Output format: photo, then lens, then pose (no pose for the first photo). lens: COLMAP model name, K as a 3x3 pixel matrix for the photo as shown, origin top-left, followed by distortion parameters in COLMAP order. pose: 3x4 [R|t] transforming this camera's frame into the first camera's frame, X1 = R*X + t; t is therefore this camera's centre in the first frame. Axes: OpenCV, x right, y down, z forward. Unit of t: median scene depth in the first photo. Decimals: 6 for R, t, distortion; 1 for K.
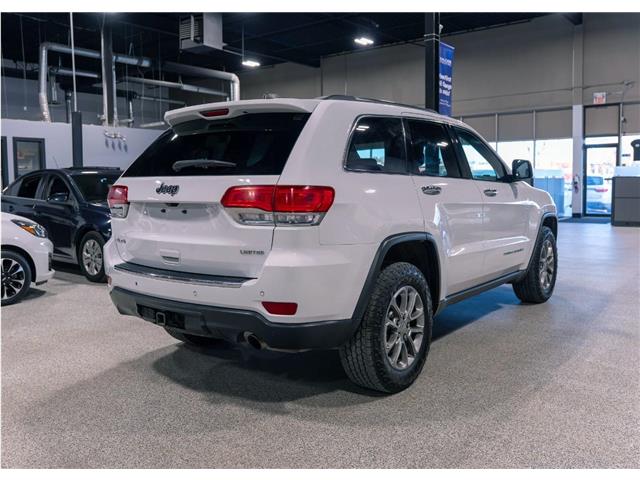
lens RADIAL K [[598.1, 0, 329.1], [0, 598.1, 240.1], [0, 0, 1]] dist [0.000431, -0.011033]
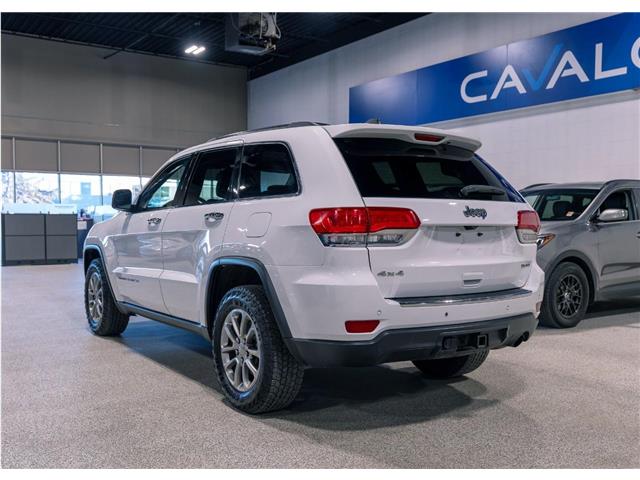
lens RADIAL K [[625.7, 0, 319.6], [0, 625.7, 276.5], [0, 0, 1]] dist [0.021007, 0.014090]
pose [[0.299979, -0.072636, 0.951176, -1.332764], [0.087411, 0.994995, 0.048414, -0.050533], [-0.949932, 0.068620, 0.304827, 0.914112]]
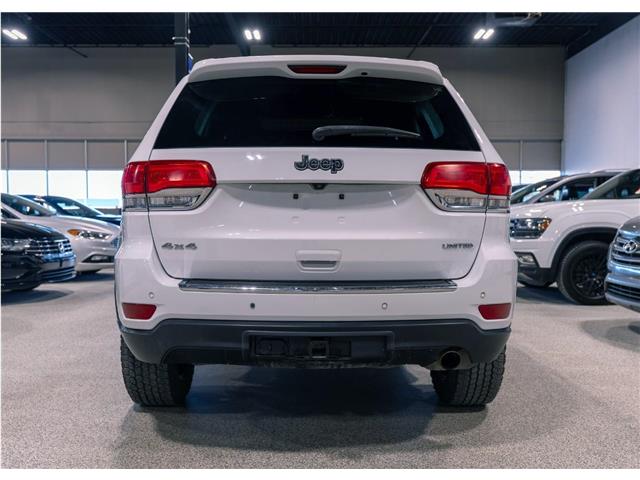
lens RADIAL K [[623.3, 0, 331.0], [0, 623.3, 268.9], [0, 0, 1]] dist [-0.006086, -0.014267]
pose [[0.776083, -0.039299, 0.629405, -0.709128], [0.055469, 0.998442, -0.006056, 0.042328], [-0.628186, 0.039612, 0.777054, 0.418415]]
